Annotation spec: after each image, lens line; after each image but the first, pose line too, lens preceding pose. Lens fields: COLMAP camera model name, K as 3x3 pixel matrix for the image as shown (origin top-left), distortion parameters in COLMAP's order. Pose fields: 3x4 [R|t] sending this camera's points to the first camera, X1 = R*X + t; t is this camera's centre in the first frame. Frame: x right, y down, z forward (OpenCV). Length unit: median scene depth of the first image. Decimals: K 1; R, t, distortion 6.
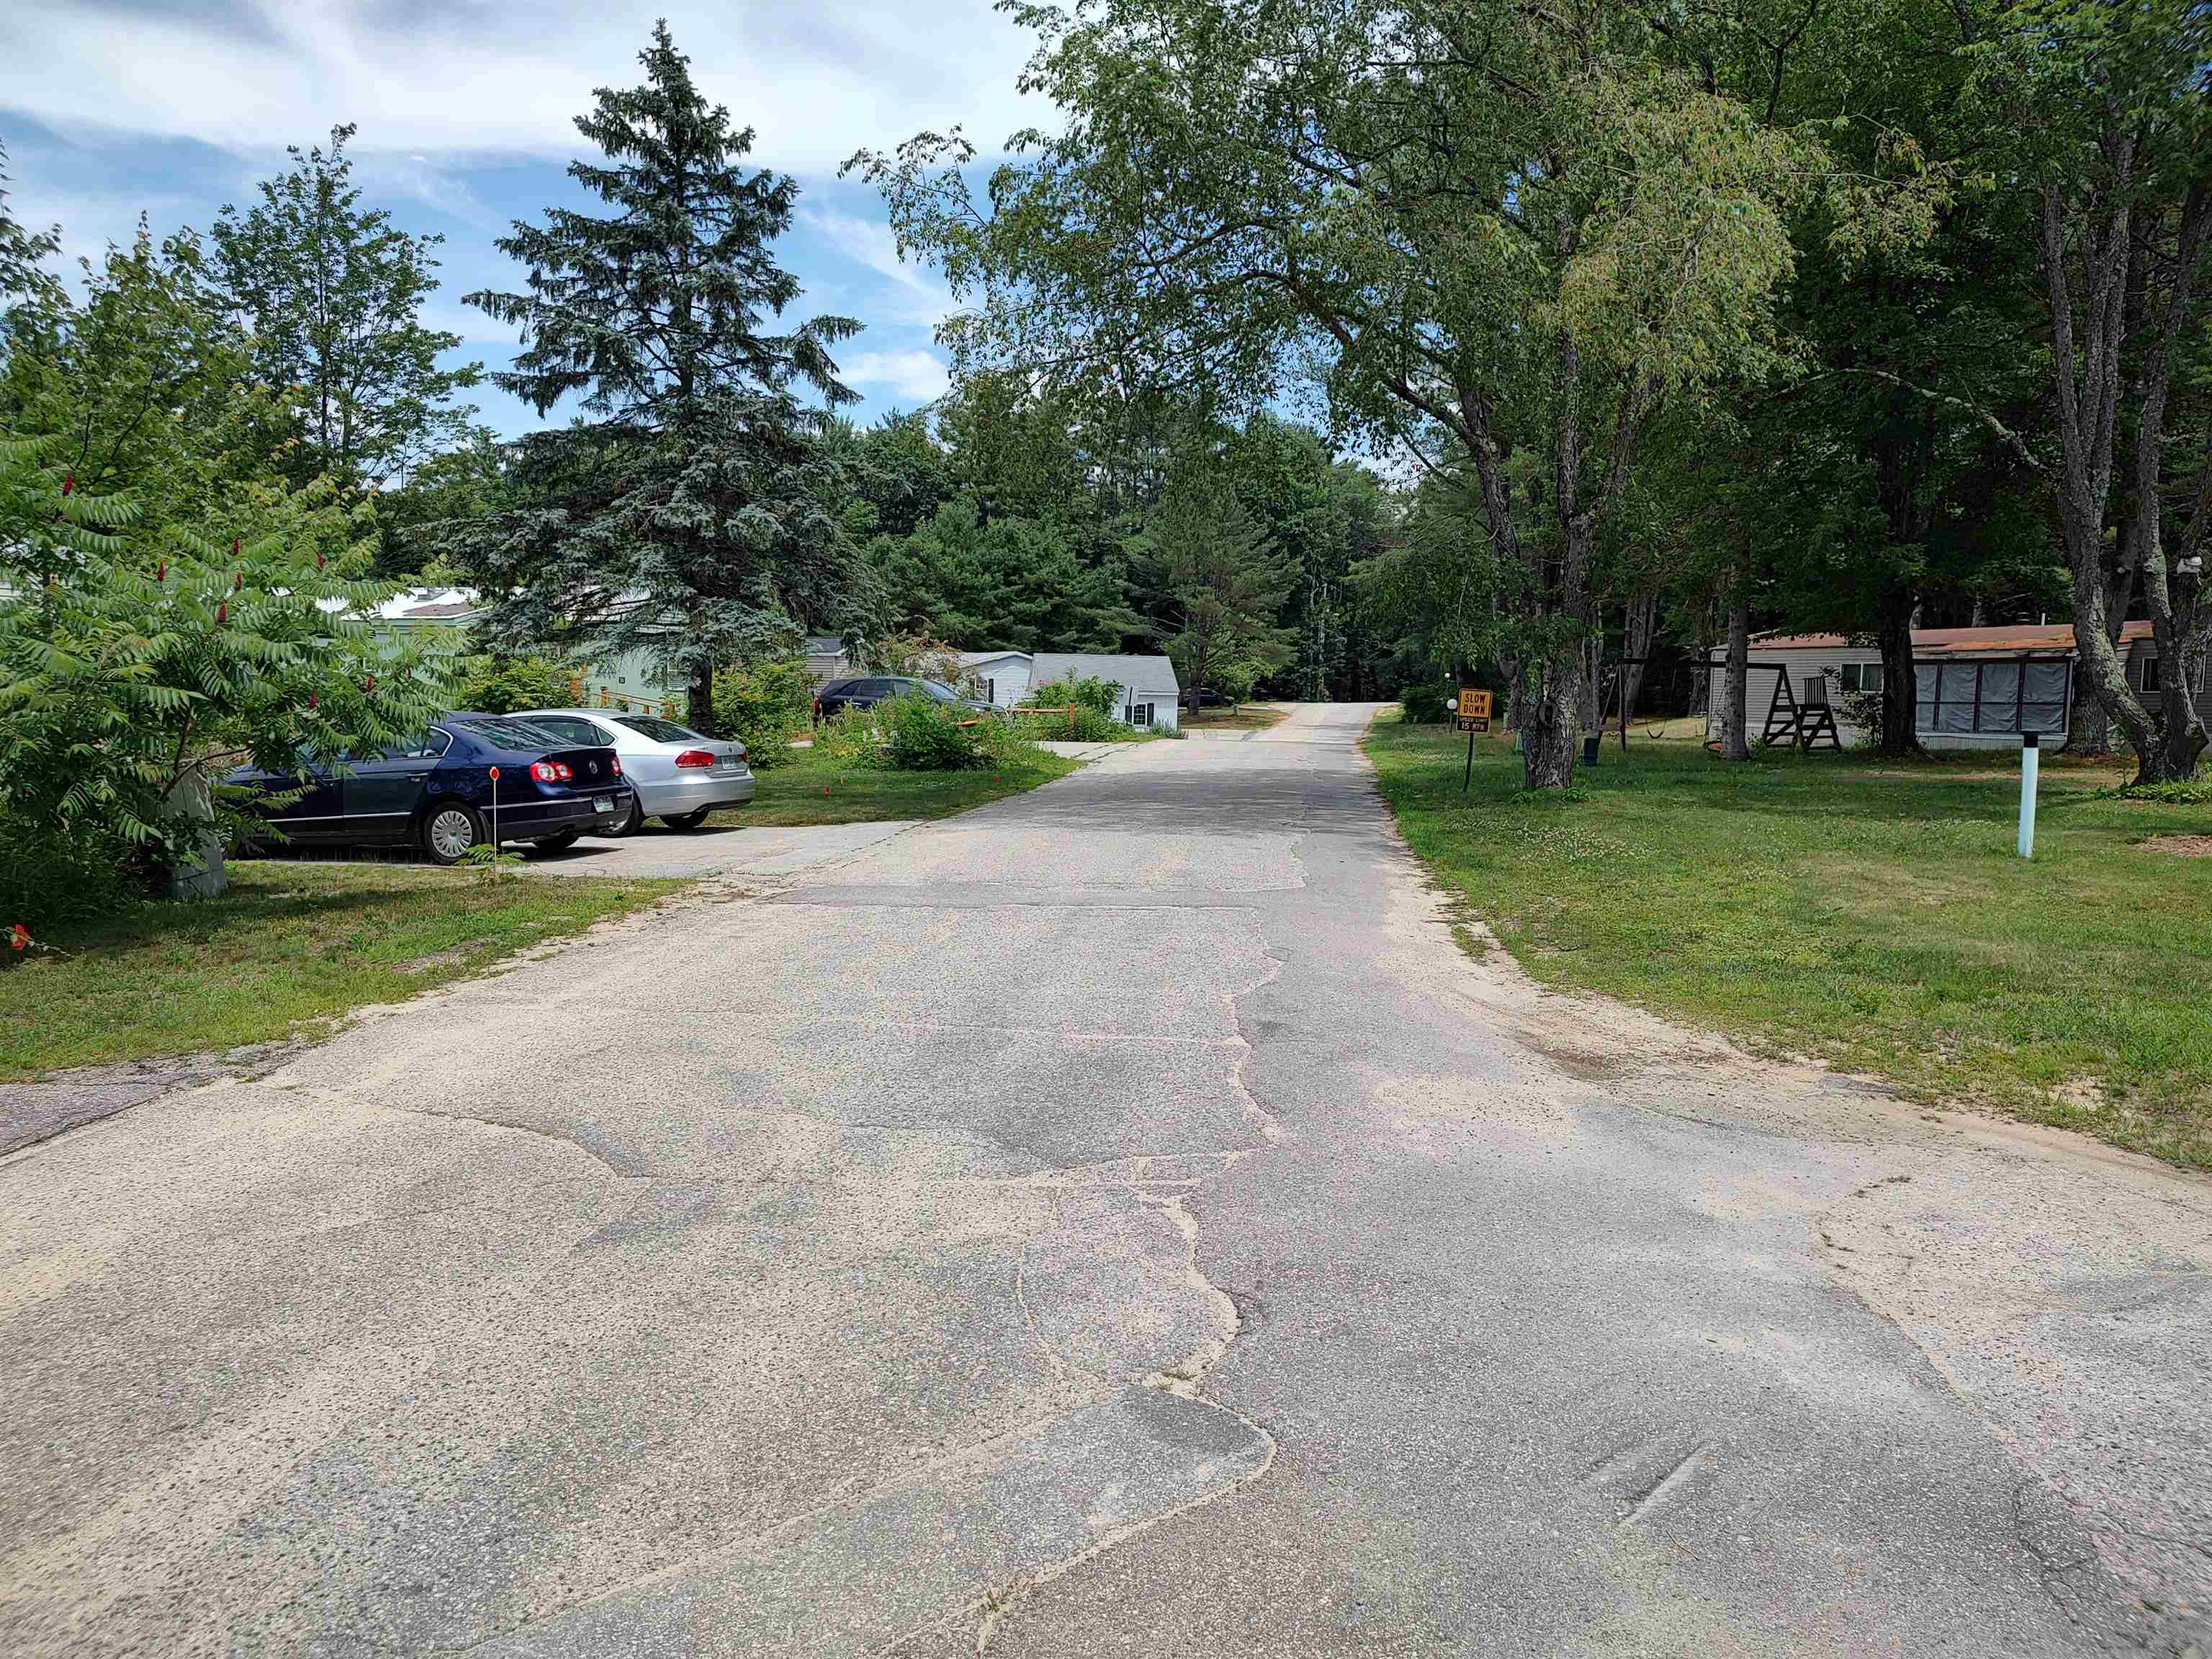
lens RADIAL K [[1575.3, 0, 1106.0], [0, 1575.3, 829.5], [0, 0, 1]] dist [0.000836, 0.001018]
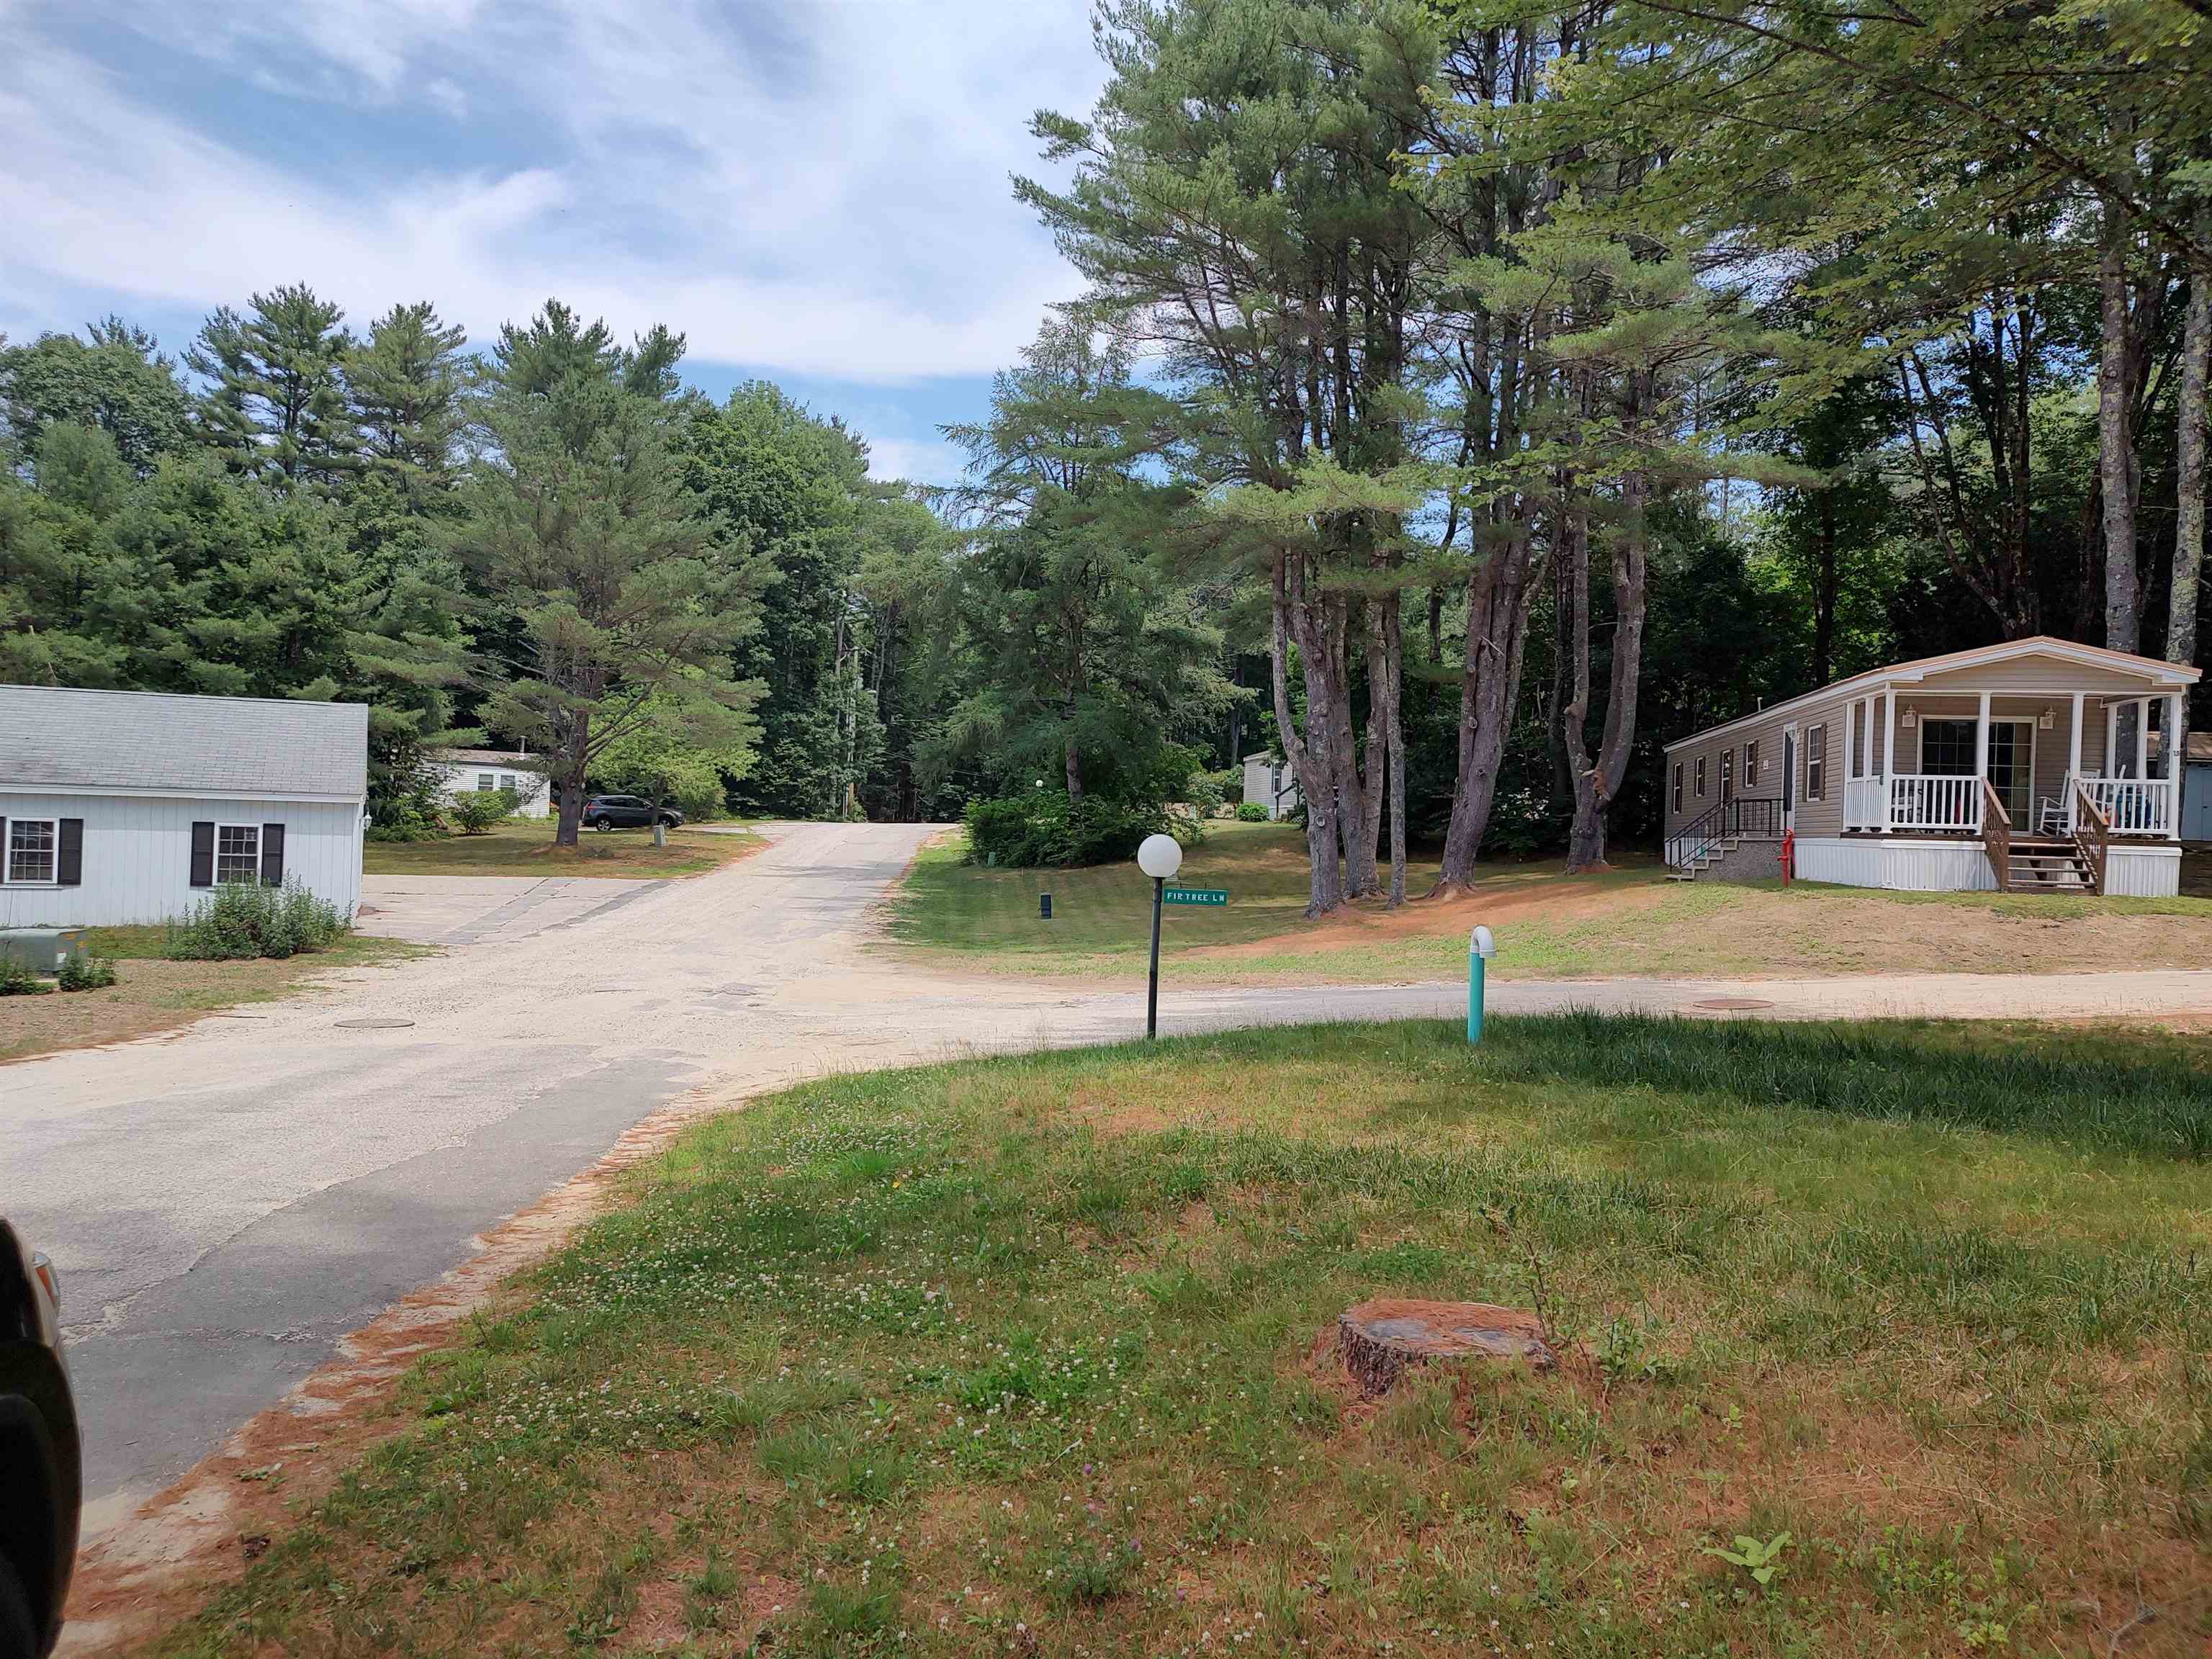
lens RADIAL K [[1575.3, 0, 1106.0], [0, 1575.3, 829.5], [0, 0, 1]] dist [0.000836, 0.001018]
pose [[0.963685, 0.007187, 0.266944, 0.084720], [0.012483, 0.997333, -0.071914, -0.037742], [-0.266748, 0.072634, 0.961025, 0.442416]]
